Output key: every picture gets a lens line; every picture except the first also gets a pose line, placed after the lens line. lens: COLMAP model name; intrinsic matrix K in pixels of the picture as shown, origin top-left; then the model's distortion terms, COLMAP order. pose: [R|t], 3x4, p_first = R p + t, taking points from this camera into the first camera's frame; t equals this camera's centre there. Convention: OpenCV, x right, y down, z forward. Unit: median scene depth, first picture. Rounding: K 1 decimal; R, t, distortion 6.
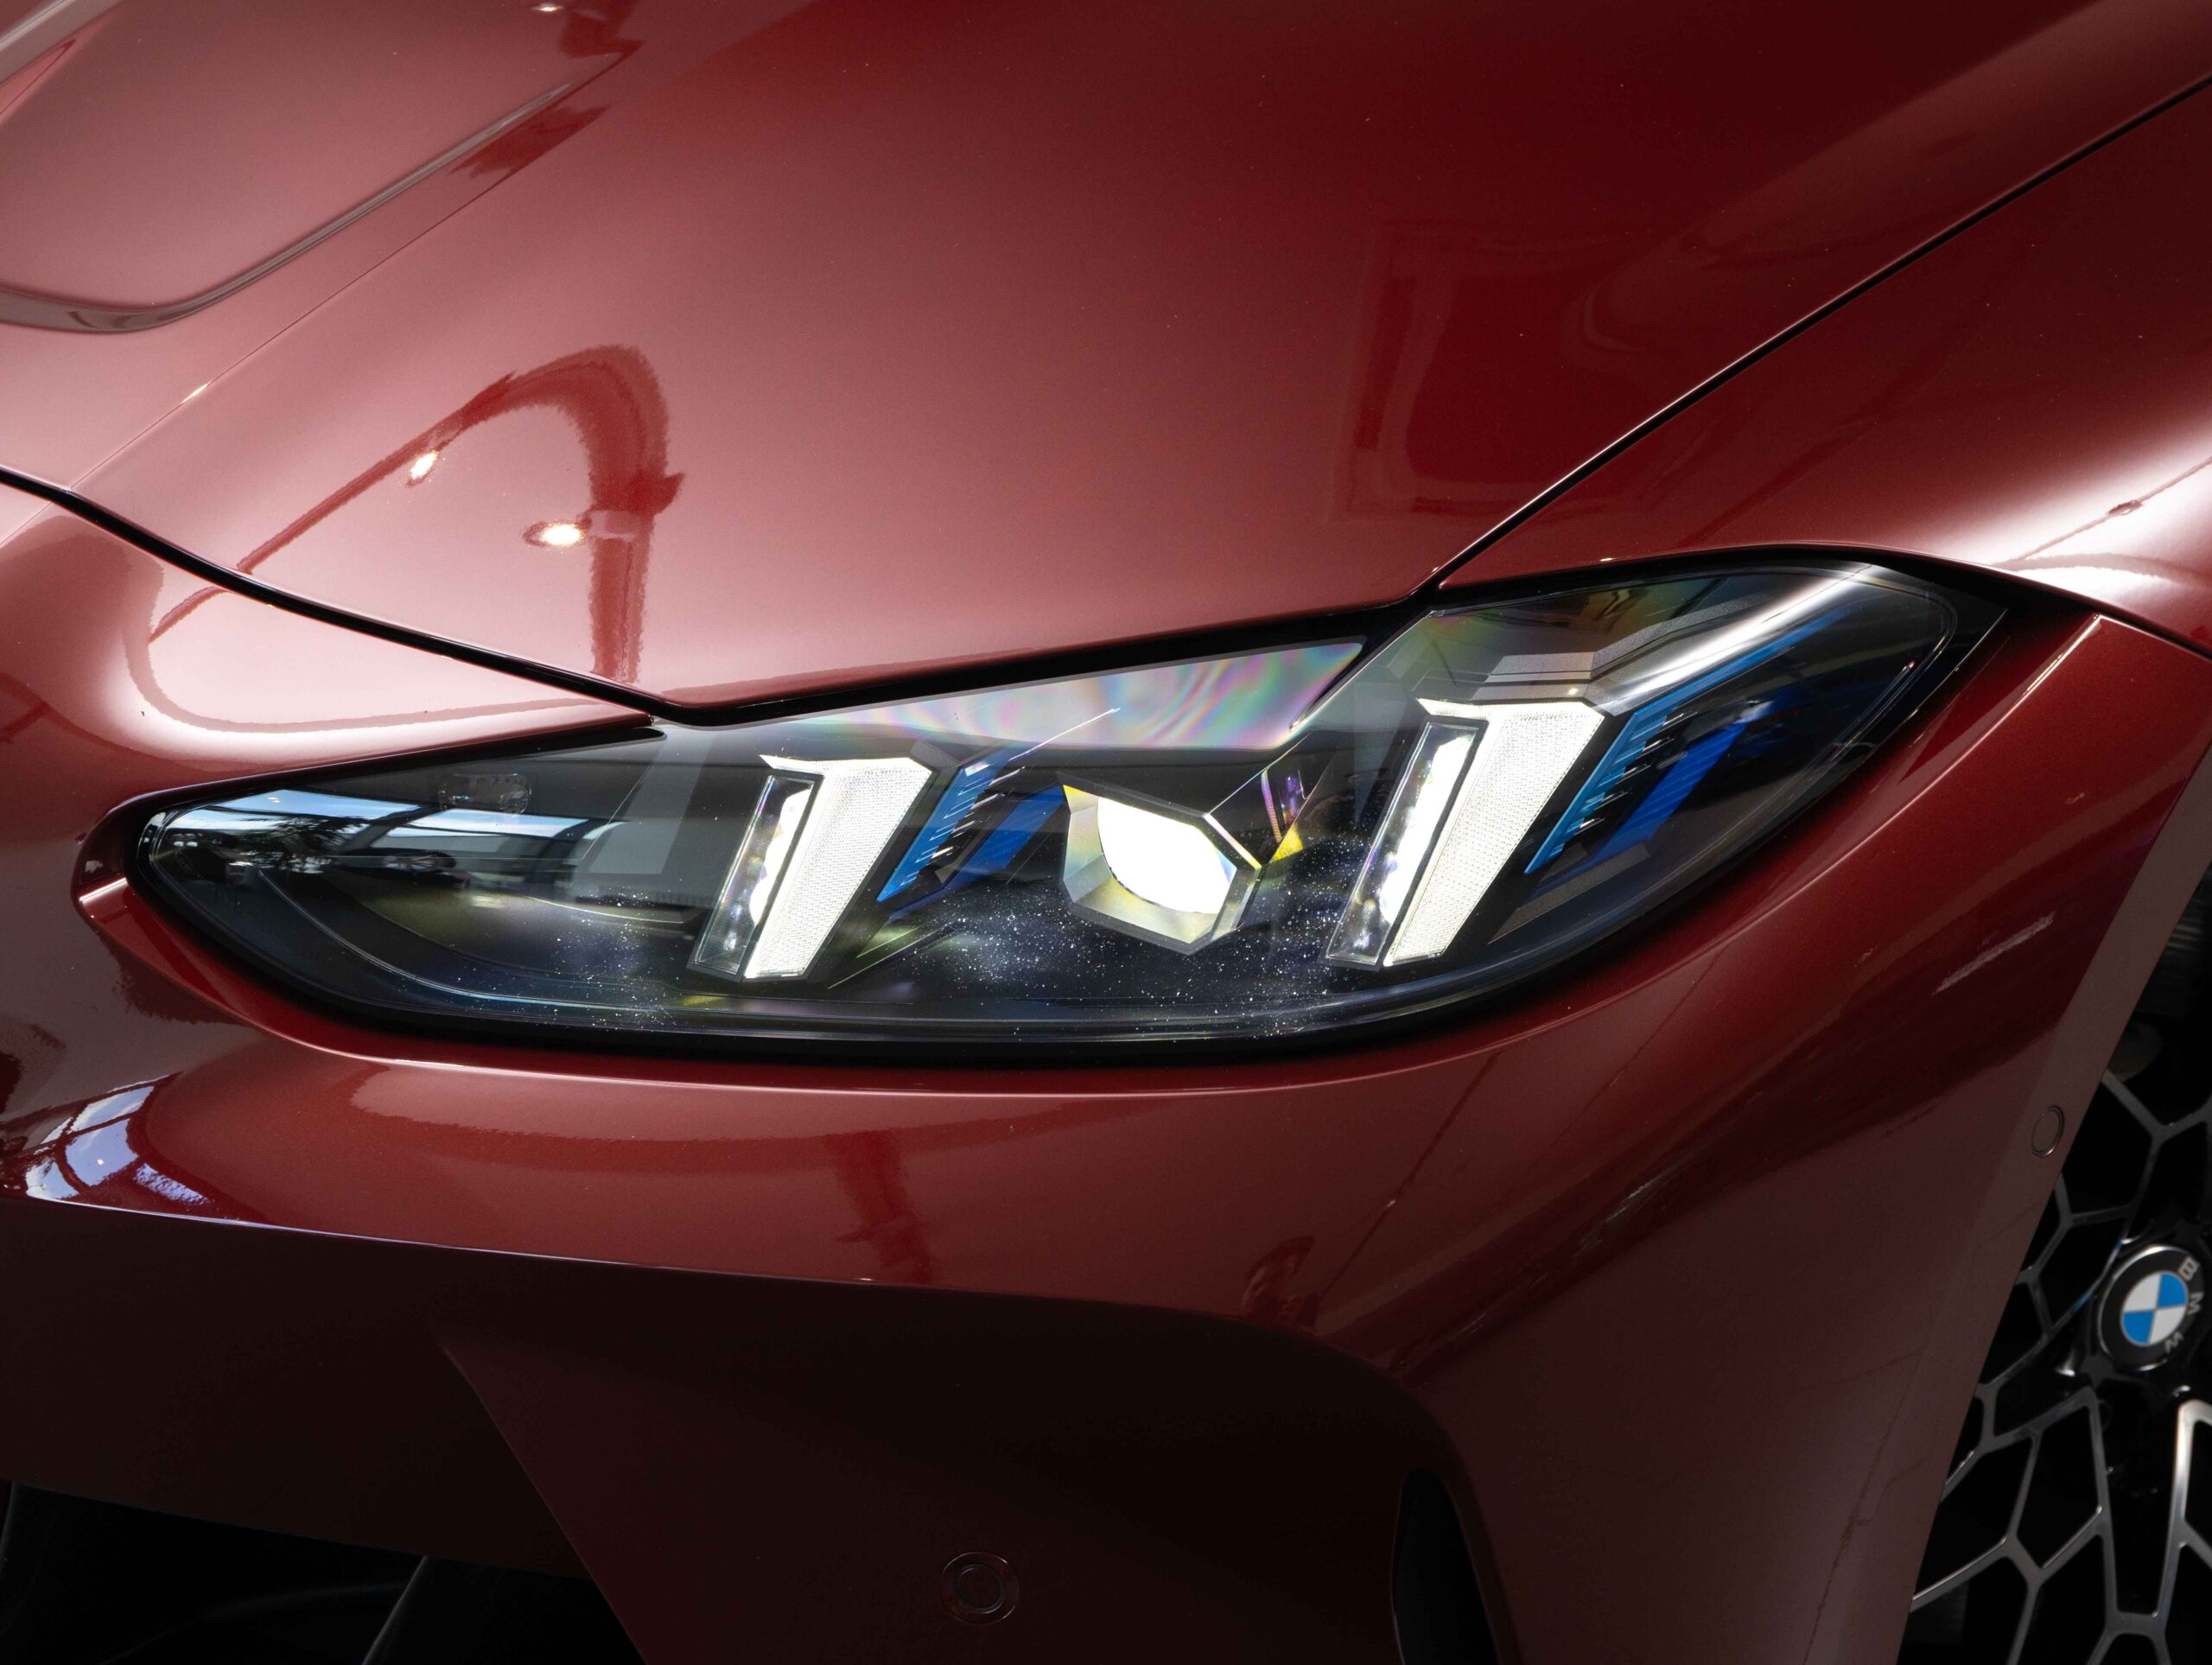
lens RADIAL K [[4412.0, 0, 1106.0], [0, 4412.0, 832.5], [0, 0, 1]] dist [-0.055833, 0.317552]
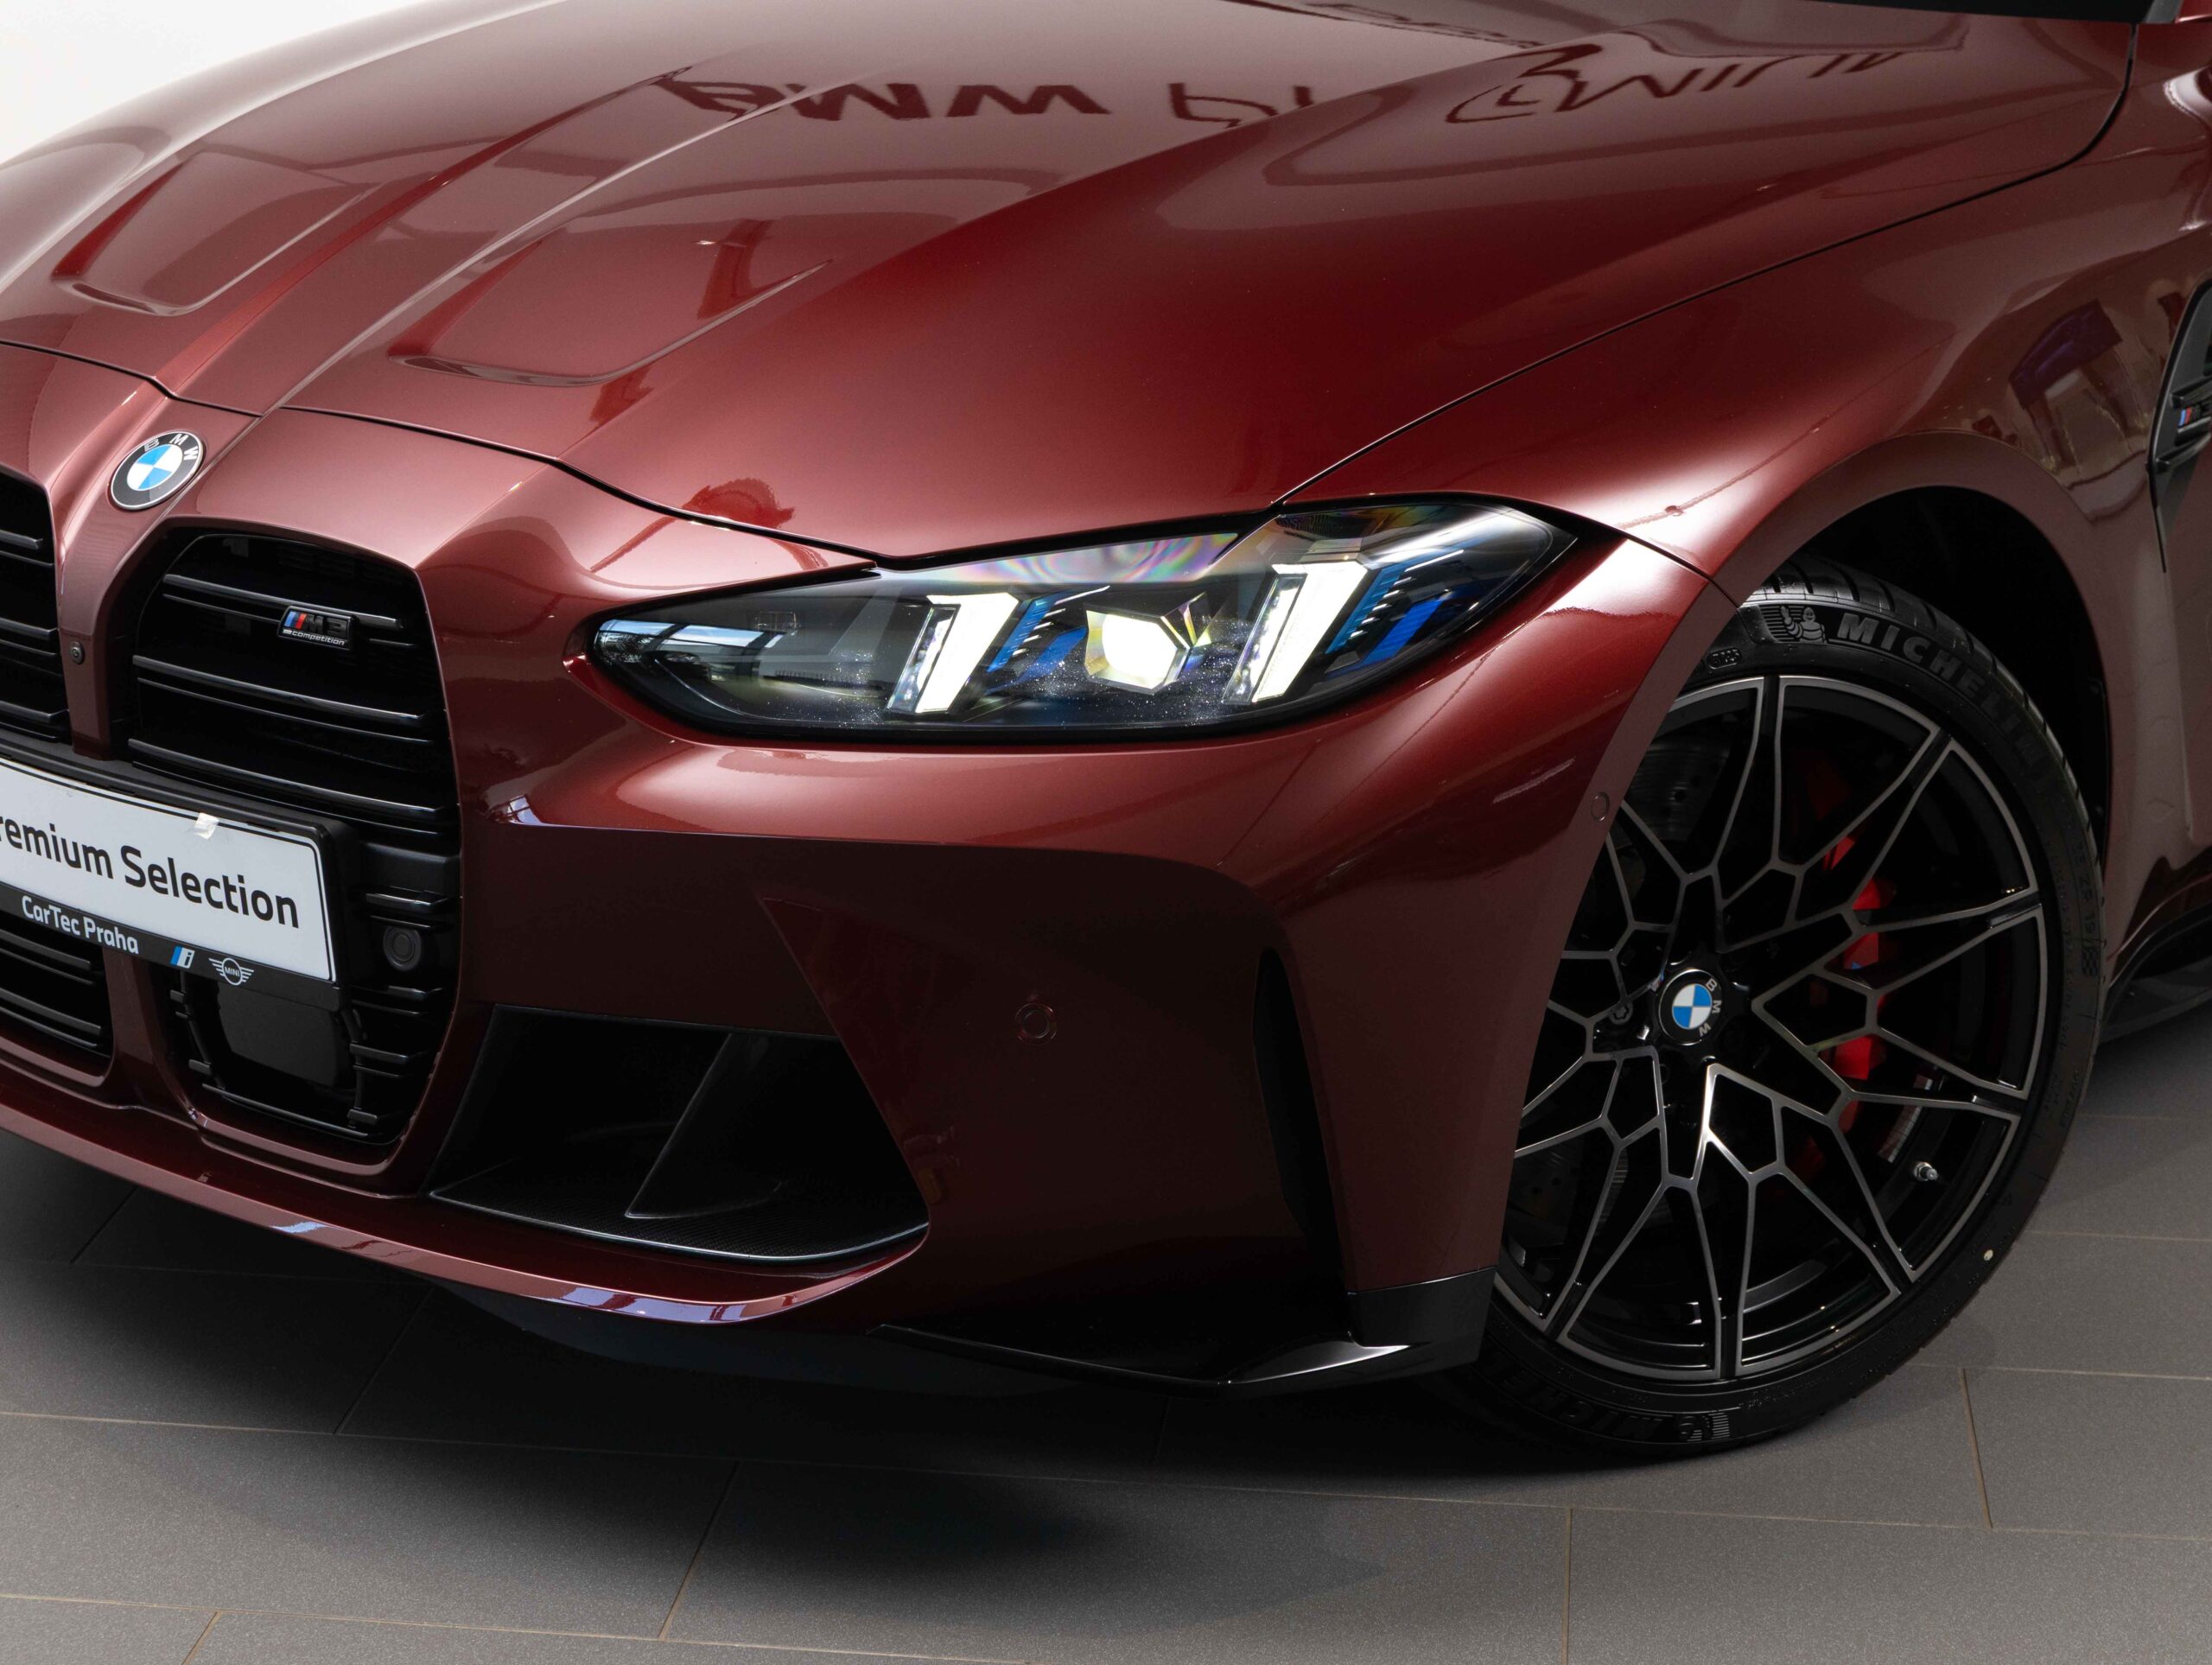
lens RADIAL K [[4412.0, 0, 1106.0], [0, 4412.0, 832.5], [0, 0, 1]] dist [-0.055833, 0.317552]
pose [[0.998880, 0.010992, 0.046017, -0.087734], [-0.006327, 0.994936, -0.100312, 0.276232], [-0.046887, 0.099909, 0.993891, -0.895443]]
